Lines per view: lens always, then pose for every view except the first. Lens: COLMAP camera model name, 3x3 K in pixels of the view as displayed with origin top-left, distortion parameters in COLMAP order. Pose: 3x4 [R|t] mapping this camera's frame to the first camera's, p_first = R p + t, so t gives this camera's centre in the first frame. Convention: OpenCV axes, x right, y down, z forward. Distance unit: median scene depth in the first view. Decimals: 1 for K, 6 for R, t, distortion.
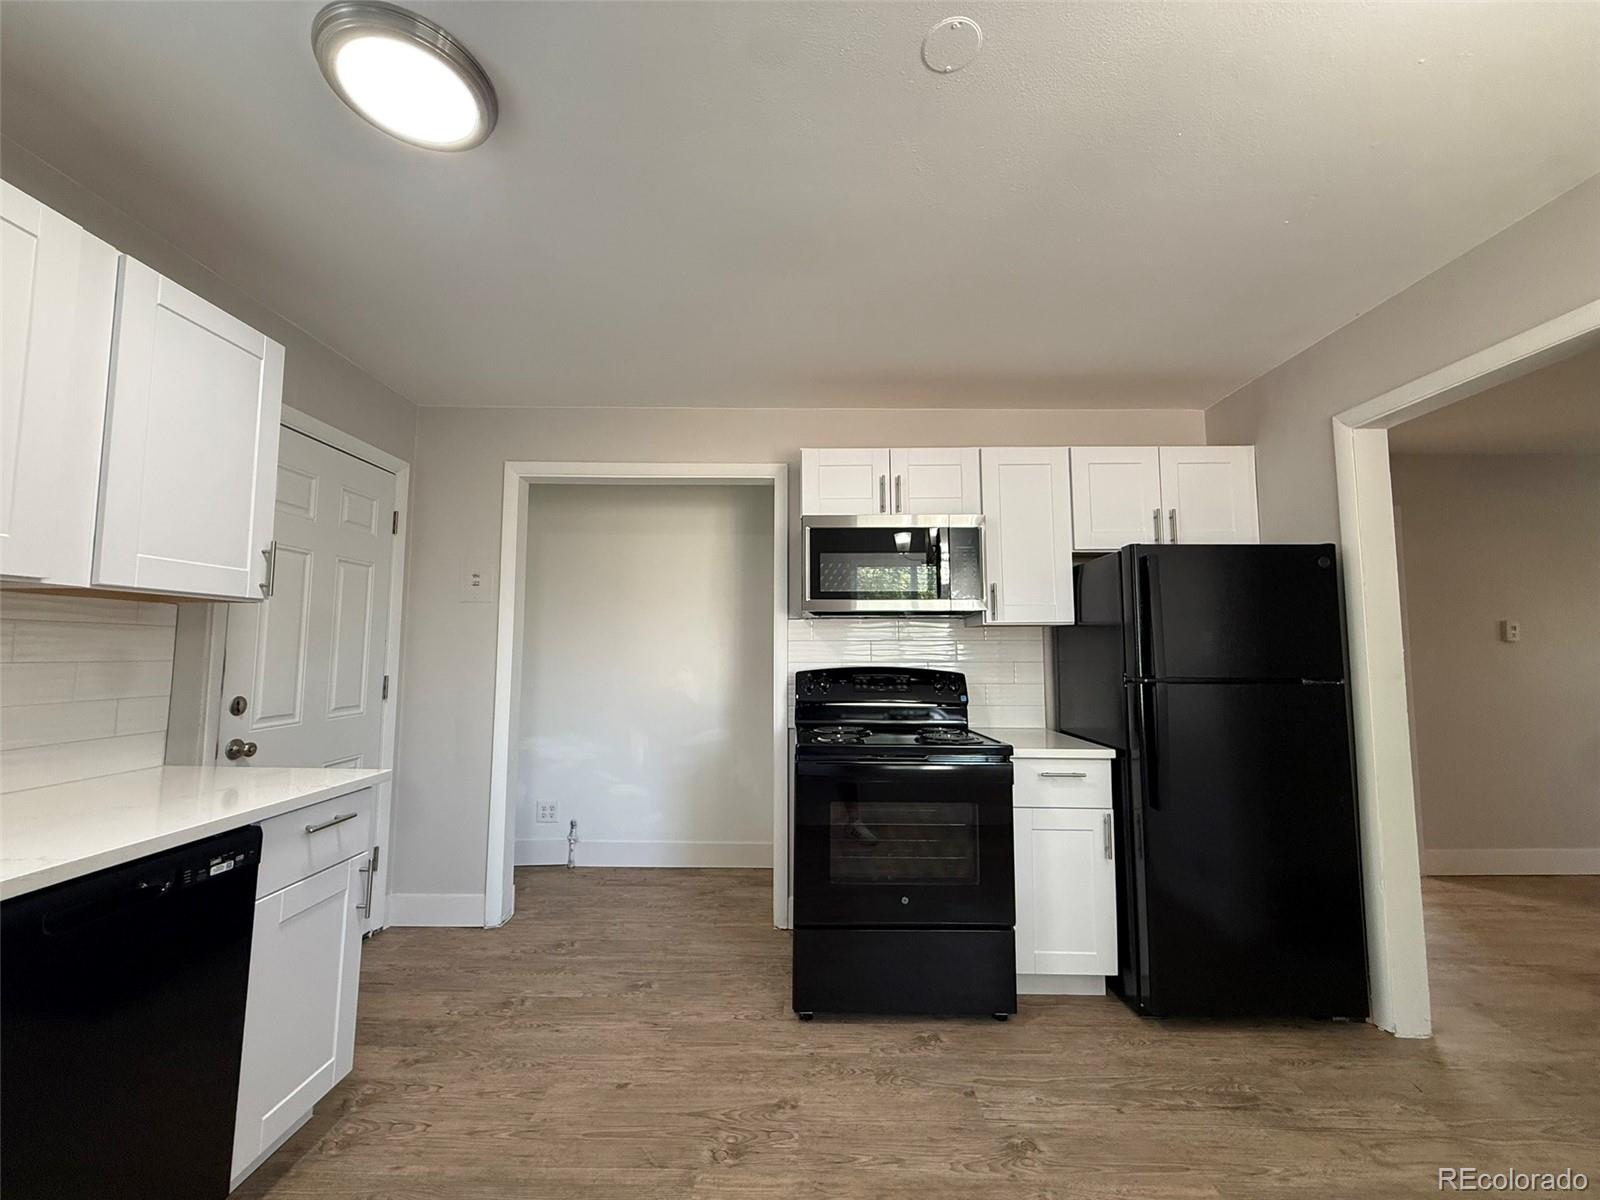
lens RADIAL K [[636.2, 0, 795.4], [0, 636.2, 600.9], [0, 0, 1]] dist [0.000448, -0.000437]
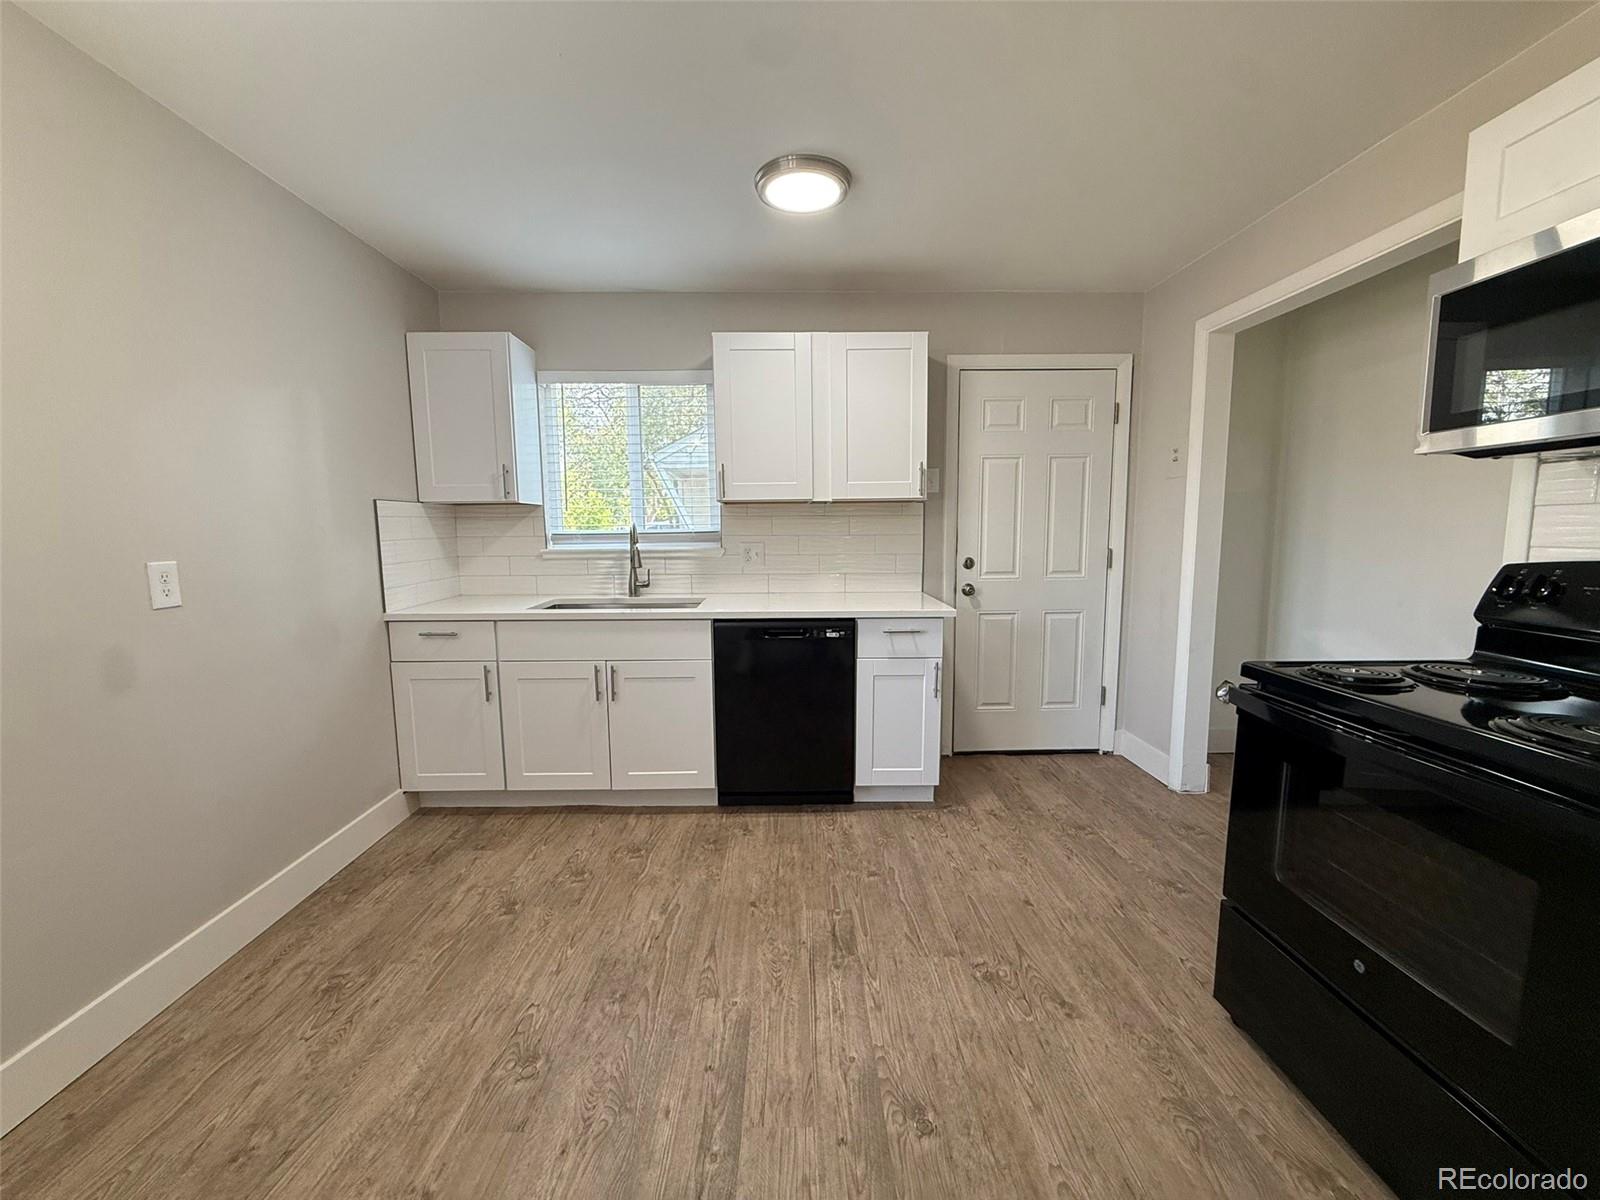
lens RADIAL K [[636.2, 0, 795.3], [0, 636.2, 600.8], [0, 0, 1]] dist [0.000448, -0.000437]
pose [[0.022270, 0.112598, -0.993391, 0.725555], [0.086251, 0.989716, 0.114115, 0.039185], [0.996025, -0.088222, 0.012329, 0.543086]]
